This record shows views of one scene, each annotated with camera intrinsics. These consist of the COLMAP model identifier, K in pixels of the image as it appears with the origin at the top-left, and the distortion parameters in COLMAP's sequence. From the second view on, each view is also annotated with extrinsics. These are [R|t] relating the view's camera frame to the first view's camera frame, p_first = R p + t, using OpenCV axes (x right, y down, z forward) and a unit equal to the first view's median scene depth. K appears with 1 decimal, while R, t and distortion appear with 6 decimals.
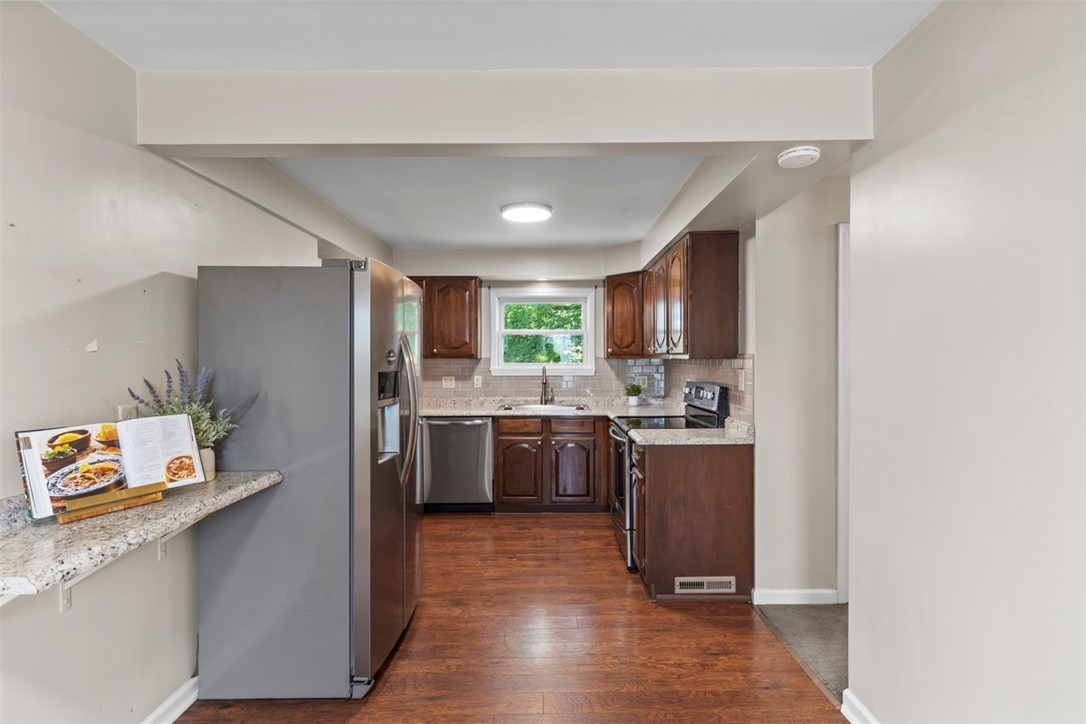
lens RADIAL K [[524.2, 0, 546.1], [0, 524.2, 362.3], [0, 0, 1]] dist [0.004256, 0.000001]
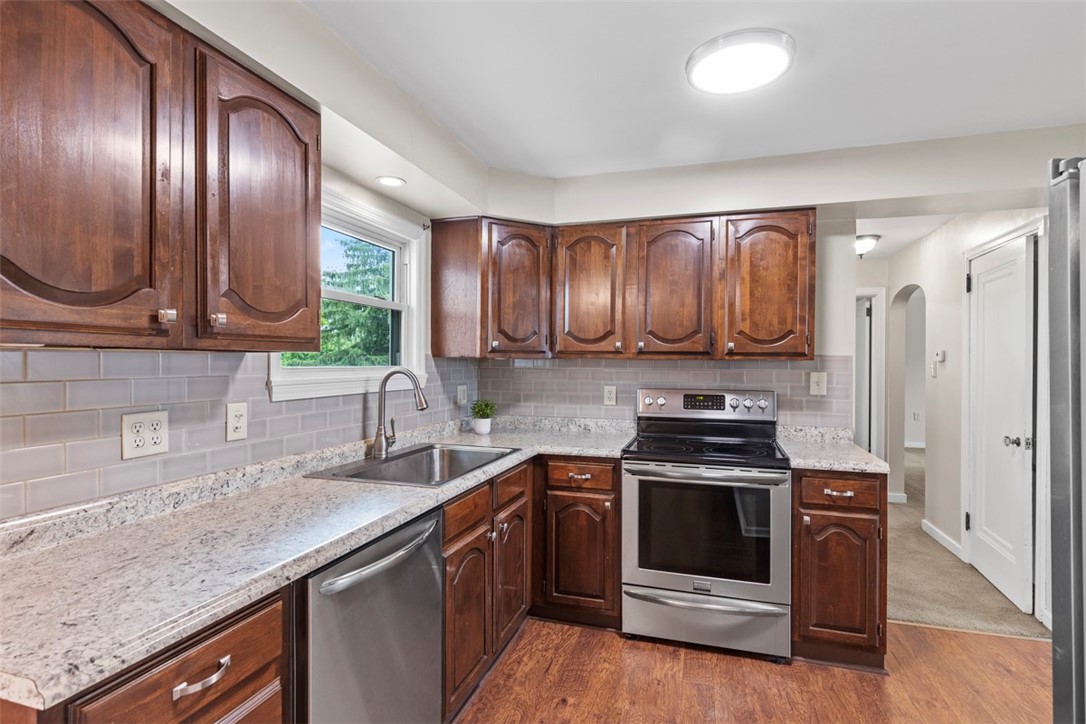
lens RADIAL K [[524.2, 0, 539.2], [0, 524.2, 359.1], [0, 0, 1]] dist [0.004256, 0.000001]
pose [[0.281046, 0.012530, 0.959613, -0.405201], [-0.006553, 0.999917, -0.011138, 0.000148], [-0.959672, -0.003158, 0.281104, 0.738845]]
